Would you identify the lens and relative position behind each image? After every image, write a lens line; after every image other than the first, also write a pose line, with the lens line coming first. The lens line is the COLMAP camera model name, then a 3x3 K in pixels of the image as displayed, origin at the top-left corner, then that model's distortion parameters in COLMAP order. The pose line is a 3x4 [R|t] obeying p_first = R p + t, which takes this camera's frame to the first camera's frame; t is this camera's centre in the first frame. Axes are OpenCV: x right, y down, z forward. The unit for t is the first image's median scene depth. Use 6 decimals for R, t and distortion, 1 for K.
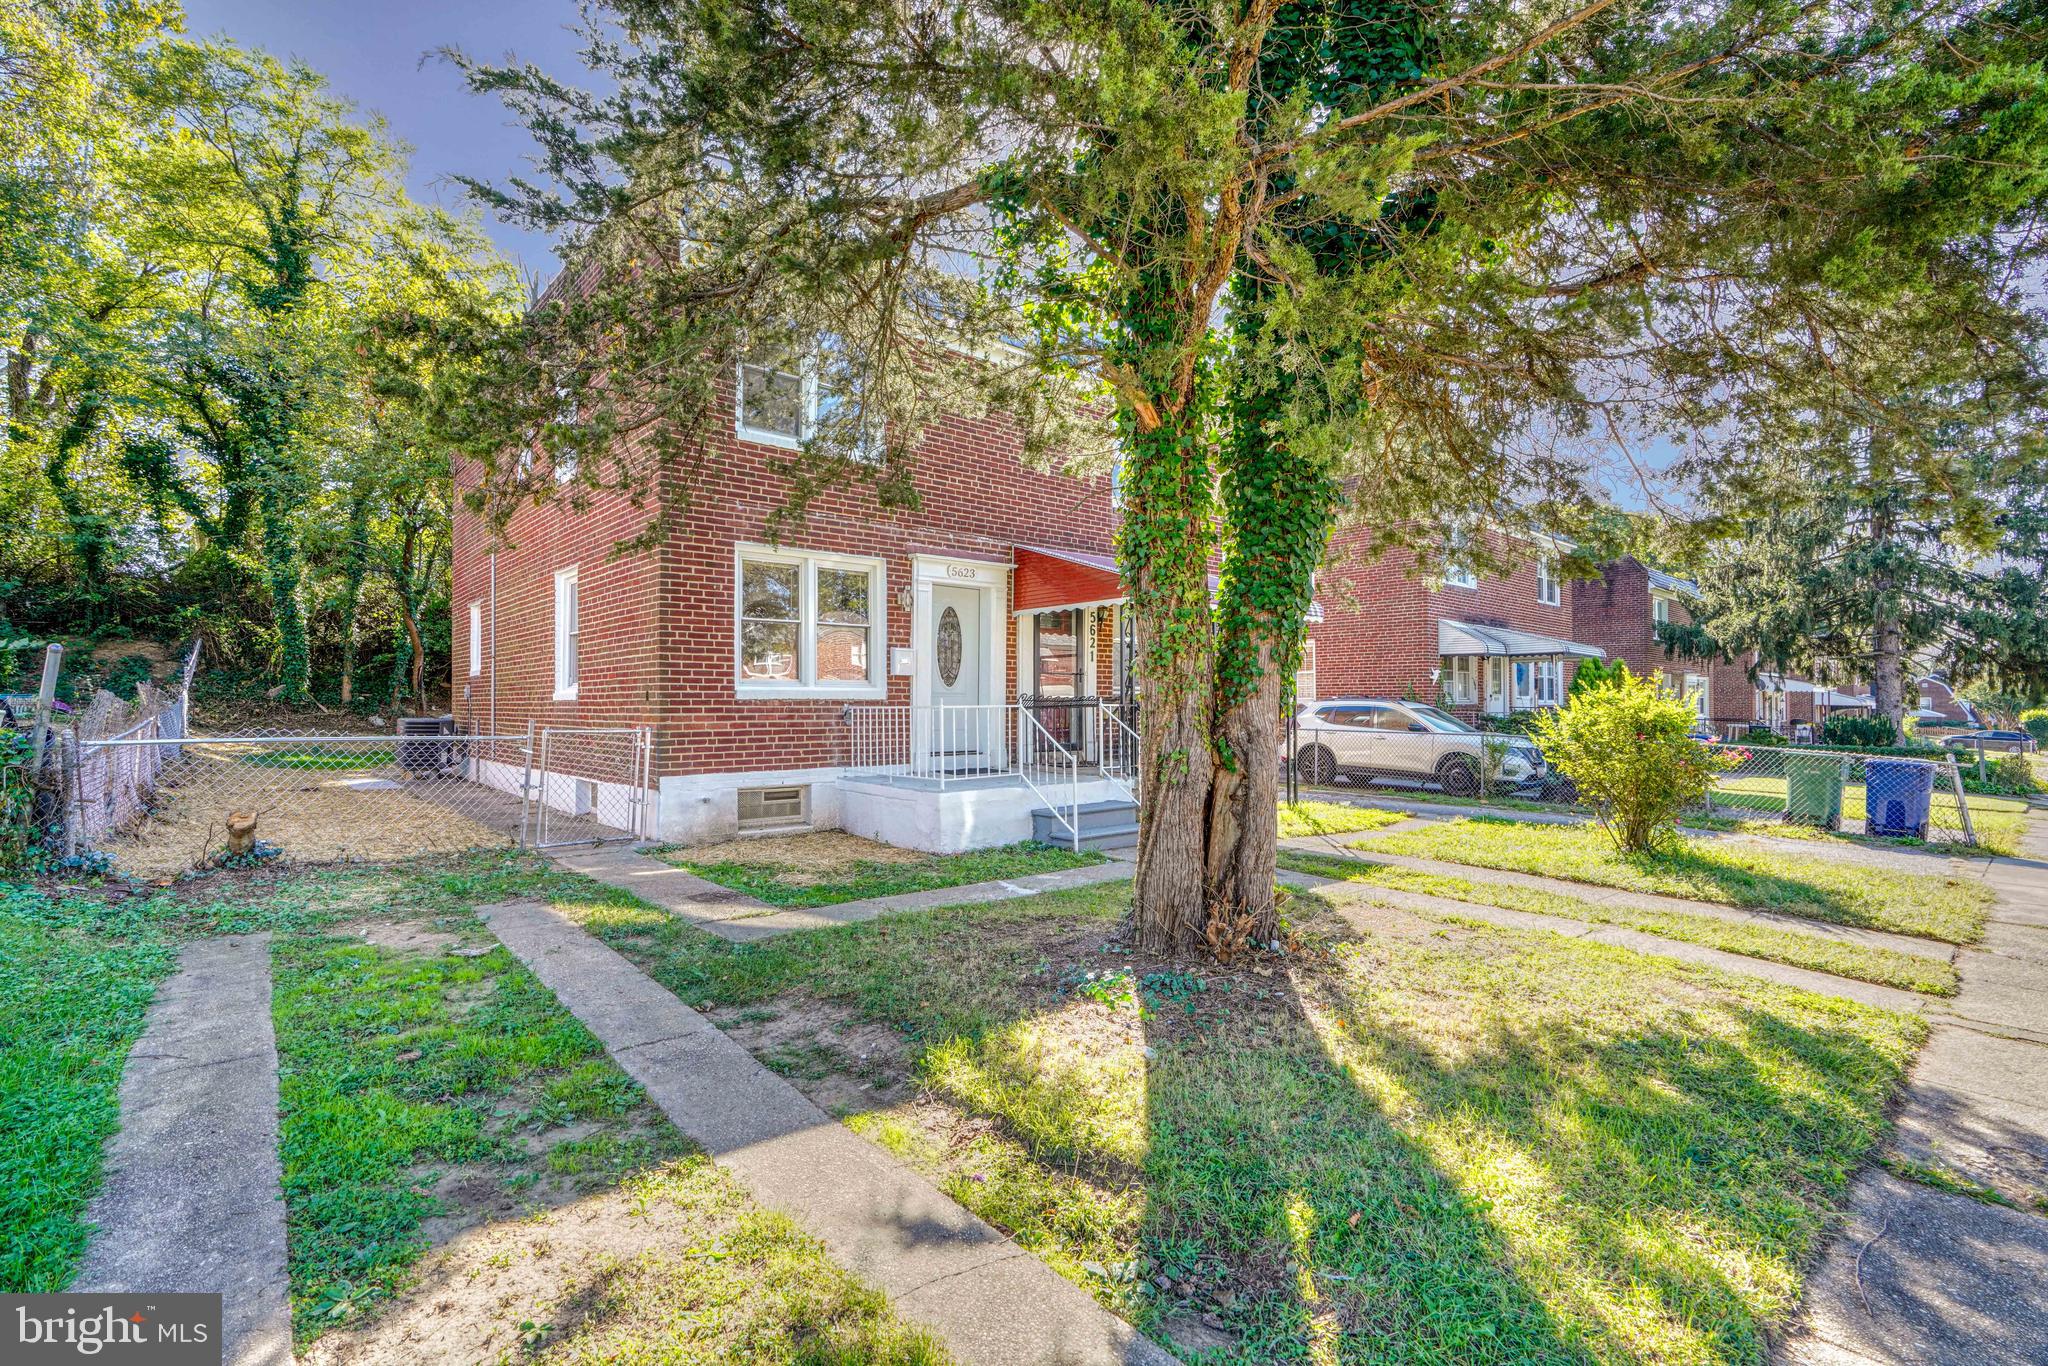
lens RADIAL K [[922.2, 0, 1024.0], [0, 922.2, 683.0], [0, 0, 1]] dist [-0.012742, 0.005813]
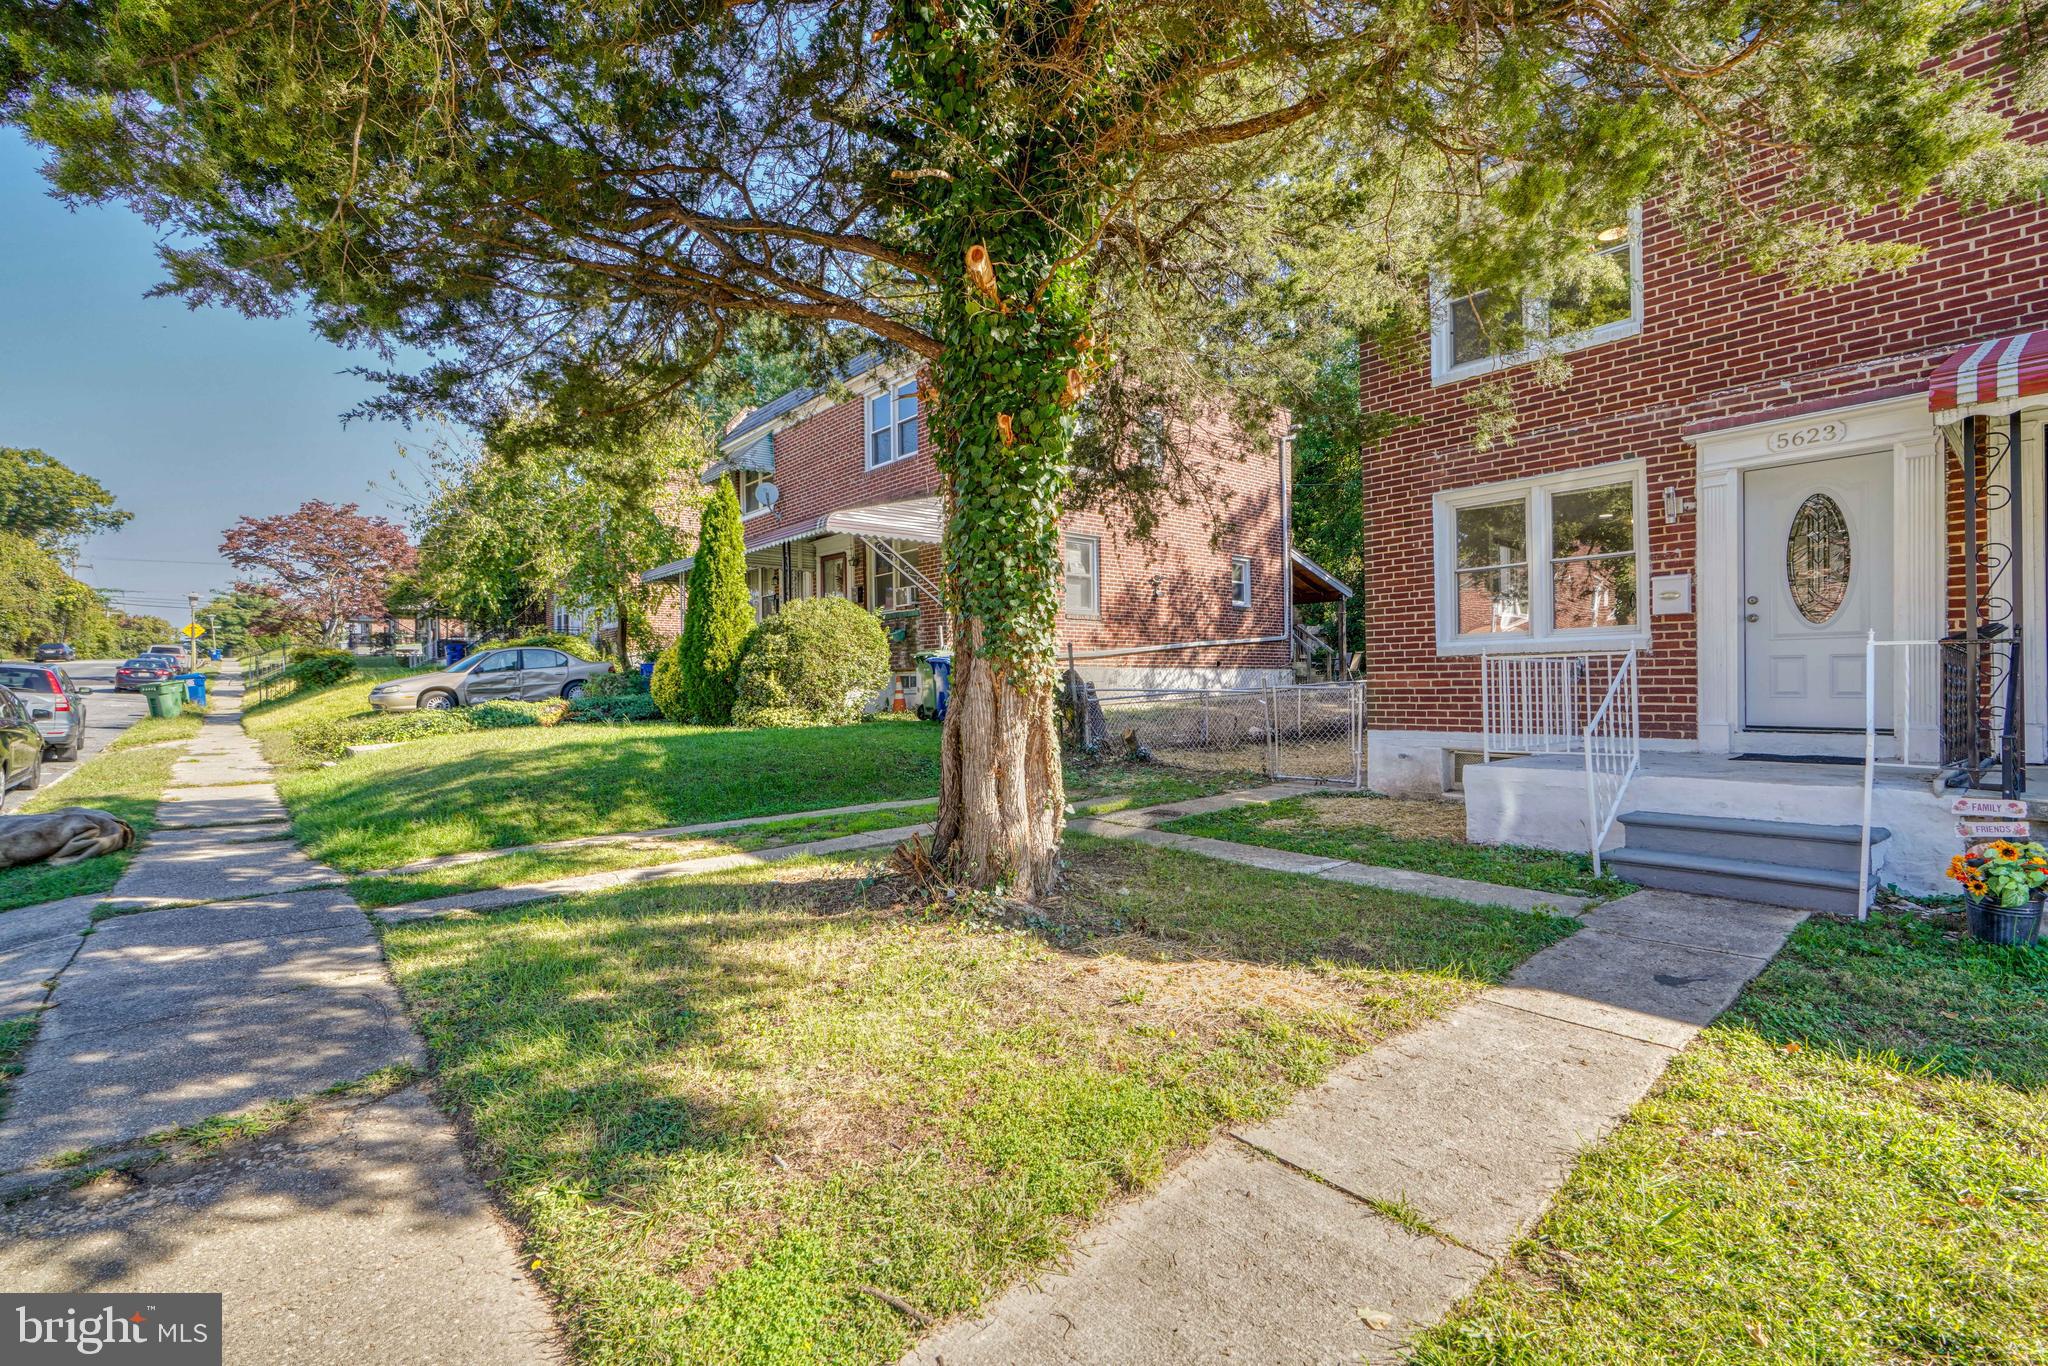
lens RADIAL K [[900.0, 0, 999.8], [0, 900.0, 690.7], [0, 0, 1]] dist [-0.015097, 0.008112]
pose [[-0.022039, 0.007230, -0.999731, 0.645596], [0.033306, 0.999424, 0.006493, 0.032418], [0.999202, -0.033154, -0.022267, 0.559488]]
